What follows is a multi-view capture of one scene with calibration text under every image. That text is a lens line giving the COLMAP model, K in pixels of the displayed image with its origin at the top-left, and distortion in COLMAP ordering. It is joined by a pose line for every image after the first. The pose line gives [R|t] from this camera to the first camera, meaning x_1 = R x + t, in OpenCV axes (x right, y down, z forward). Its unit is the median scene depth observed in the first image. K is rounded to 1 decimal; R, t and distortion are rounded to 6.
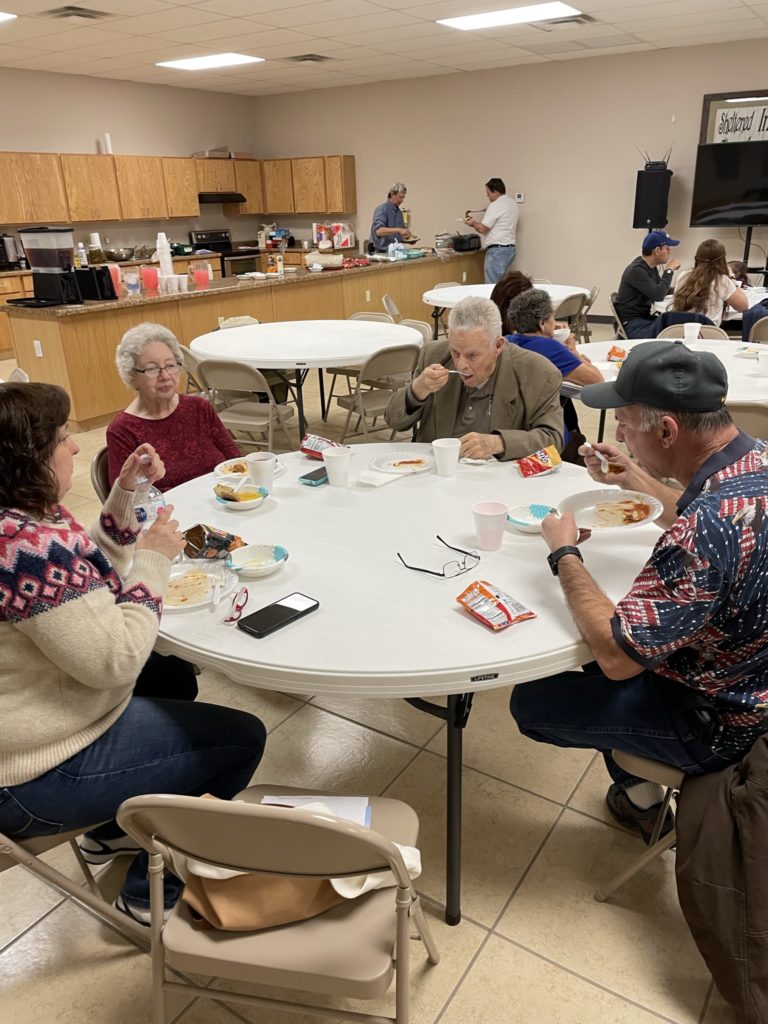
lens RADIAL K [[762.7, 0, 387.6], [0, 762.7, 516.0], [0, 0, 1]] dist [0.053652, -0.078111]
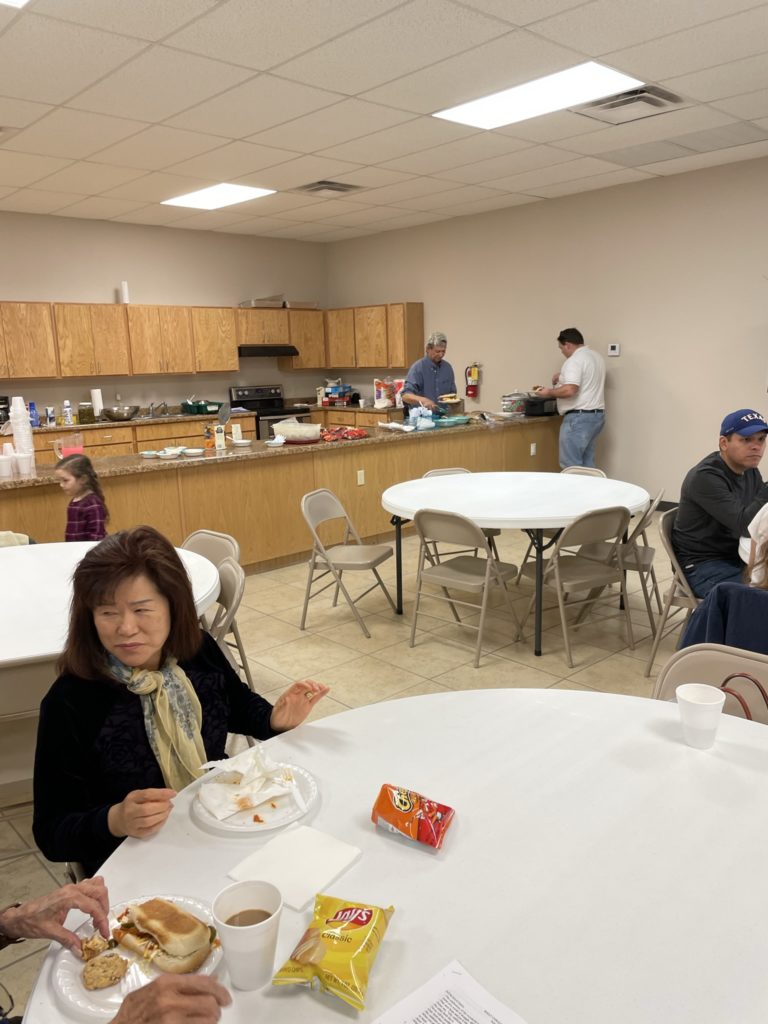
lens RADIAL K [[762.7, 0, 391.5], [0, 762.7, 507.5], [0, 0, 1]] dist [0.053652, -0.078111]
pose [[0.969680, 0.048724, -0.239470, 0.144855], [-0.092815, 0.979923, -0.176454, -0.110237], [0.226065, 0.193331, 0.954734, 0.263261]]
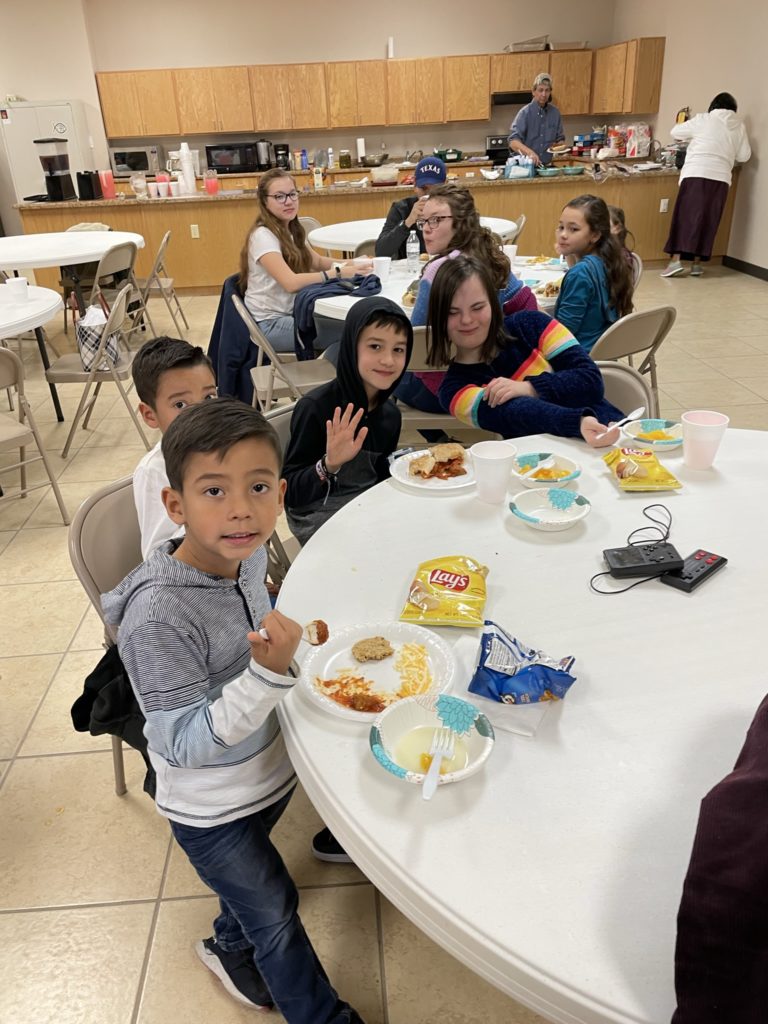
lens RADIAL K [[762.7, 0, 376.0], [0, 762.7, 520.3], [0, 0, 1]] dist [0.053652, -0.078111]
pose [[0.595290, 0.367603, -0.714491, 0.563134], [-0.278136, 0.928511, 0.245982, -0.135126], [0.753837, 0.052295, 0.654978, 0.322391]]
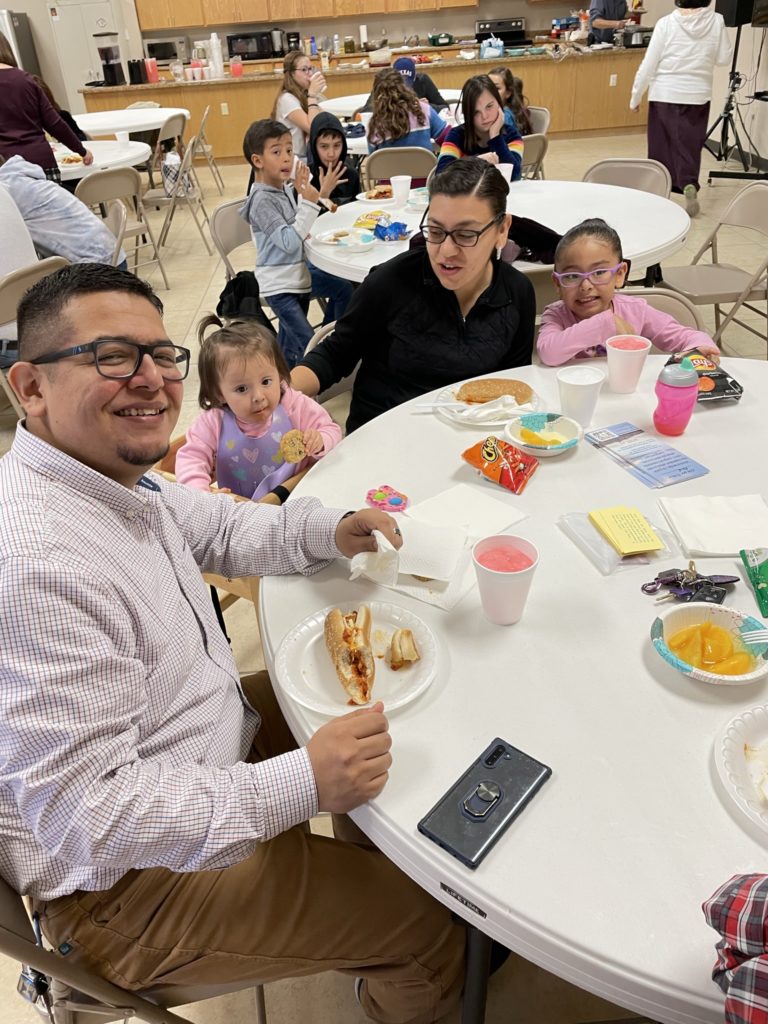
lens RADIAL K [[762.7, 0, 380.5], [0, 762.7, 507.0], [0, 0, 1]] dist [0.053652, -0.078111]
pose [[0.587563, 0.431711, -0.684394, 0.746814], [-0.263654, 0.901773, 0.342480, -0.100949], [0.765021, -0.020785, 0.643670, 0.214808]]
